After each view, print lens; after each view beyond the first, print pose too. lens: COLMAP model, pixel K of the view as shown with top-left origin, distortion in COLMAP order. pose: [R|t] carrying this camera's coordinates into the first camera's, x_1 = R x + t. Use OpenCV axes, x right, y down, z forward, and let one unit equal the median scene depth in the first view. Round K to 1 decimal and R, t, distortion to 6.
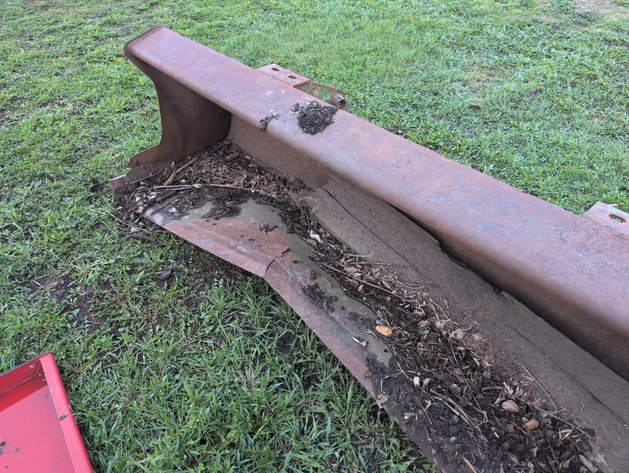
lens RADIAL K [[458.6, 0, 314.5], [0, 458.6, 236.5], [0, 0, 1]] dist [0.020710, -0.022781]
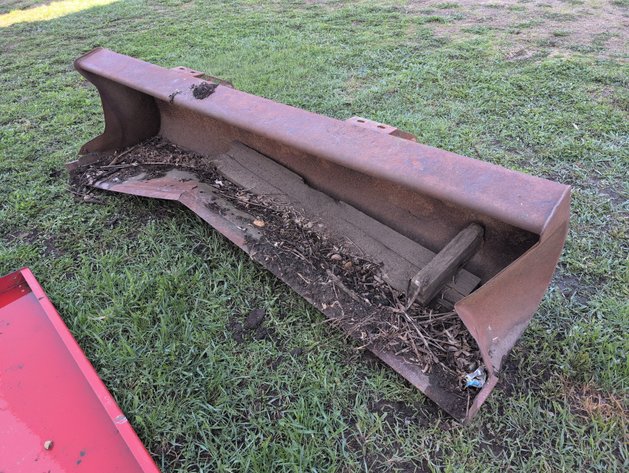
lens RADIAL K [[458.6, 0, 314.5], [0, 458.6, 236.5], [0, 0, 1]] dist [0.020710, -0.022781]
pose [[0.993106, -0.073272, 0.091494, 0.132539], [0.081218, 0.992946, -0.086382, 0.271174], [-0.084519, 0.093217, 0.992052, -0.365999]]
